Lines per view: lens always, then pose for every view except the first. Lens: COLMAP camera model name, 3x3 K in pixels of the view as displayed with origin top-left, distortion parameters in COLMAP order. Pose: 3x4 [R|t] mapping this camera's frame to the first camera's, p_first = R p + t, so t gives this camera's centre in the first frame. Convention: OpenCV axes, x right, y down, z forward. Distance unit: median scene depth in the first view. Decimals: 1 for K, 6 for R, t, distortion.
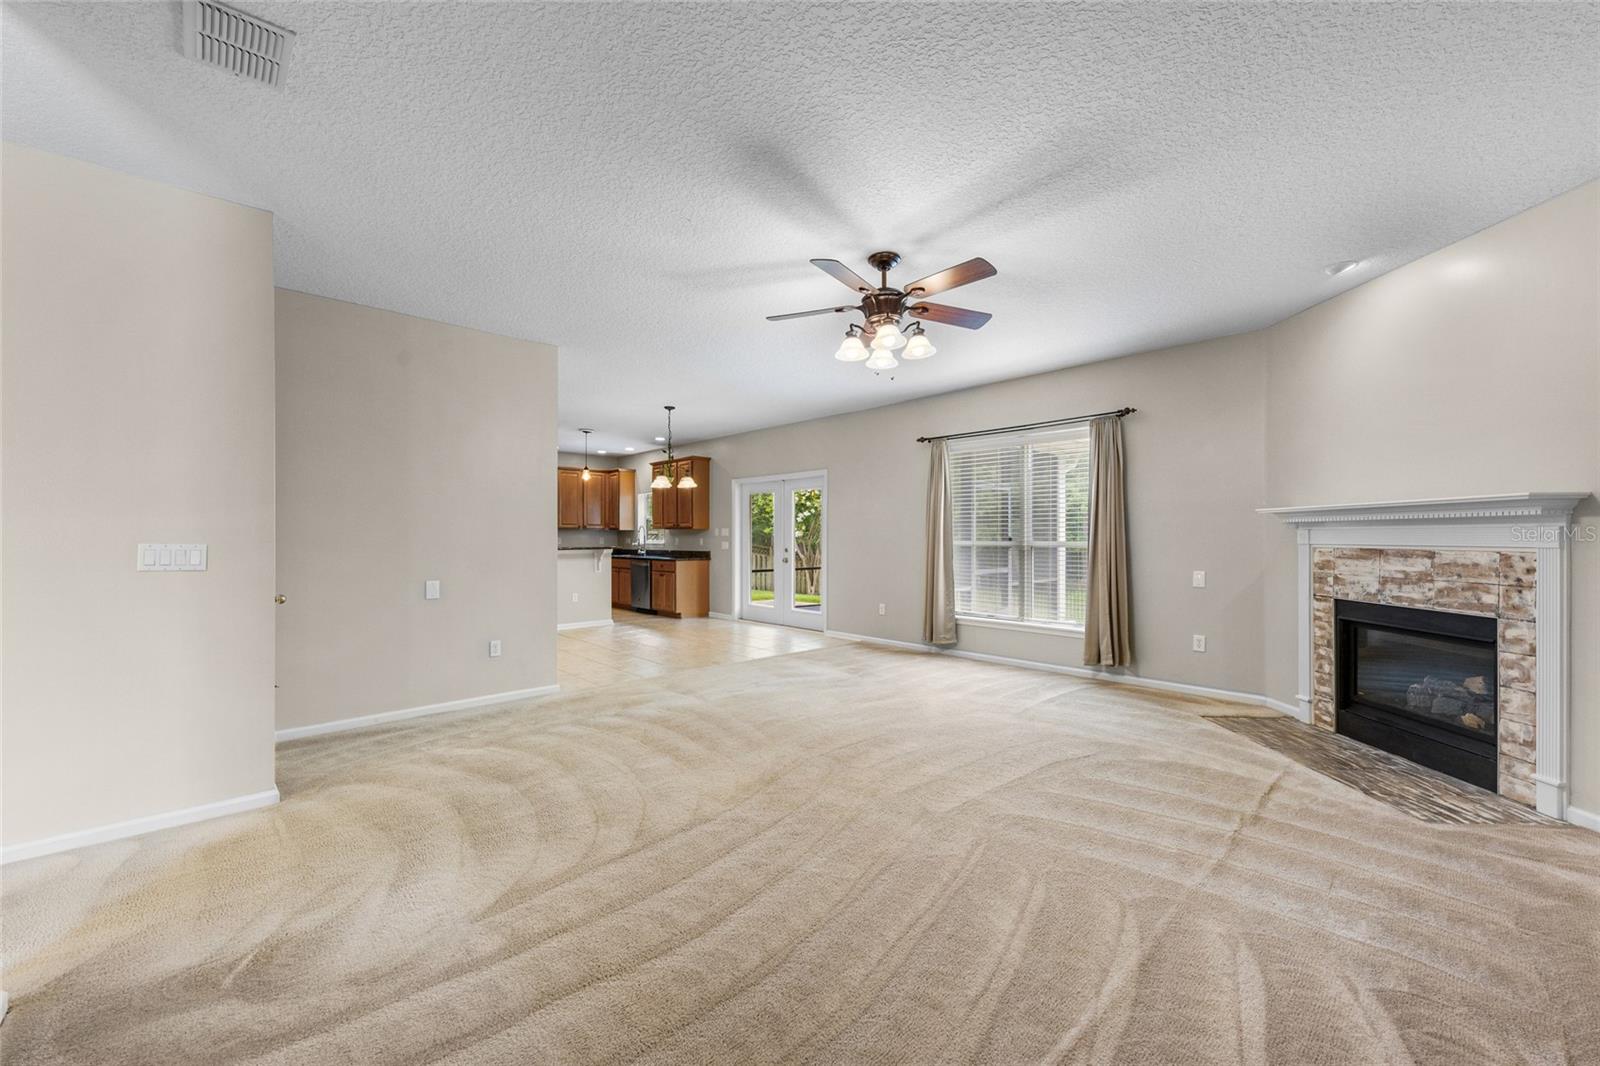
lens RADIAL K [[627.3, 0, 811.1], [0, 627.3, 533.9], [0, 0, 1]] dist [0.011613, -0.001298]
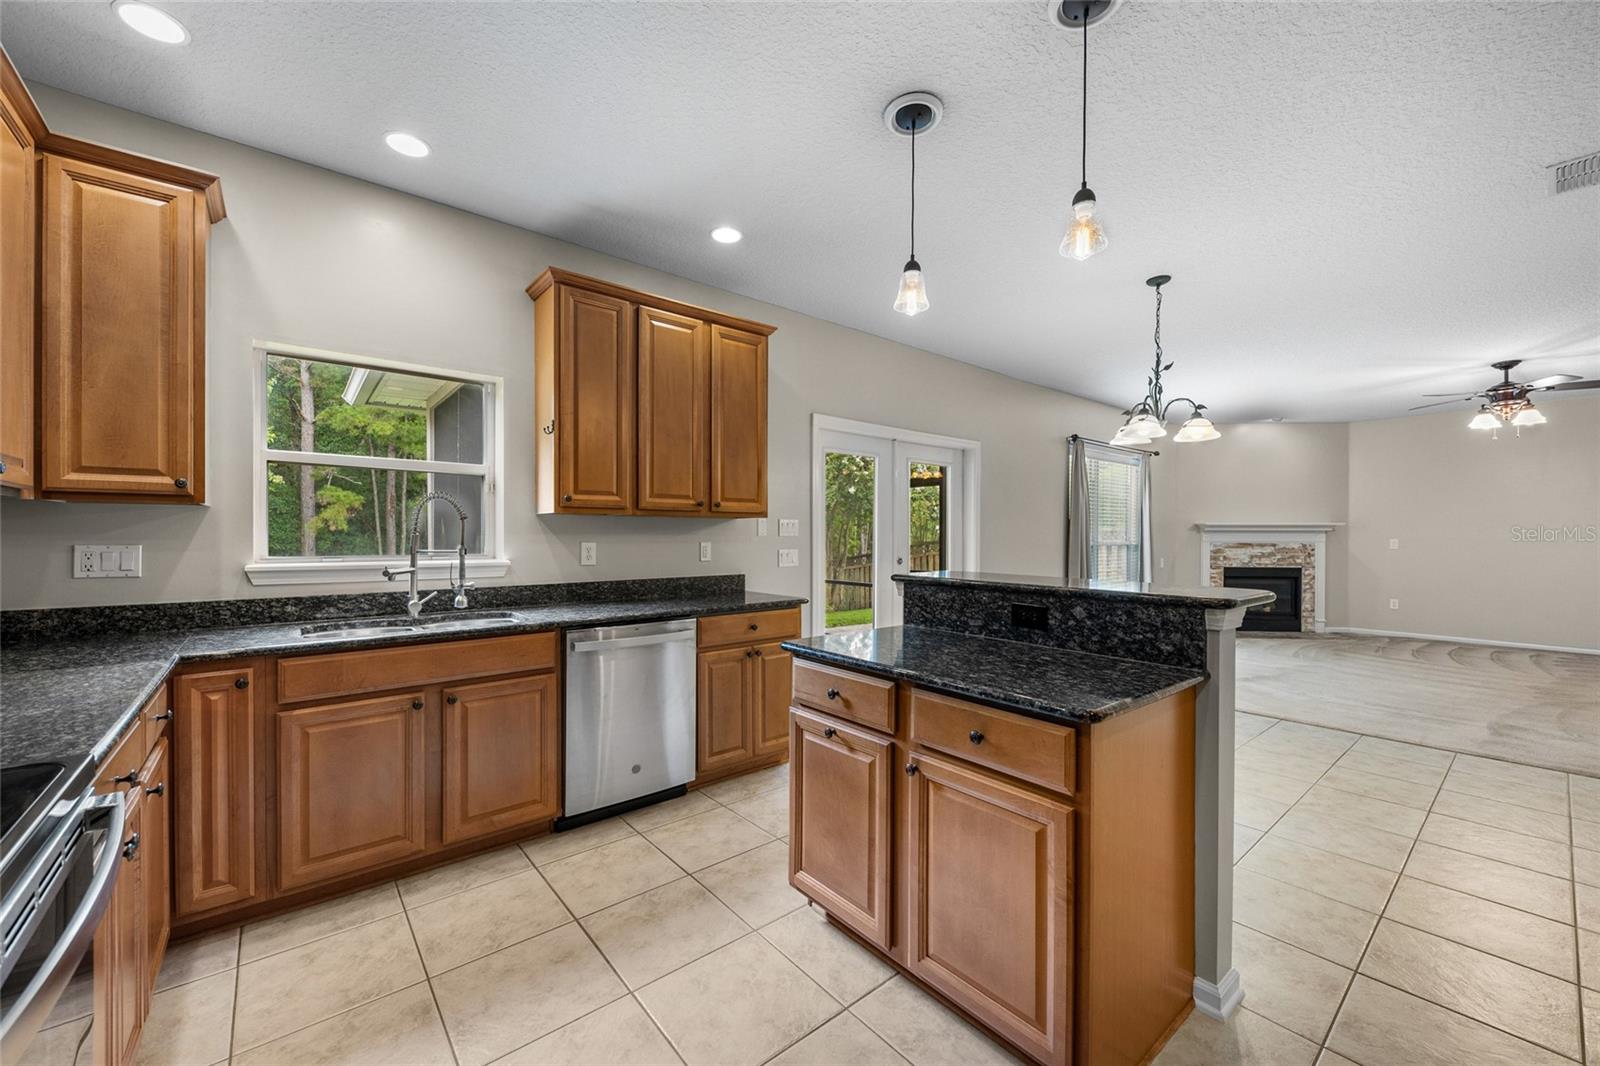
lens RADIAL K [[627.3, 0, 811.0], [0, 627.3, 528.2], [0, 0, 1]] dist [0.011613, -0.001298]
pose [[0.058516, 0.008854, 0.998247, -1.371387], [-0.007901, 0.999933, -0.008406, 0.002377], [-0.998255, -0.007395, 0.058582, 2.313903]]
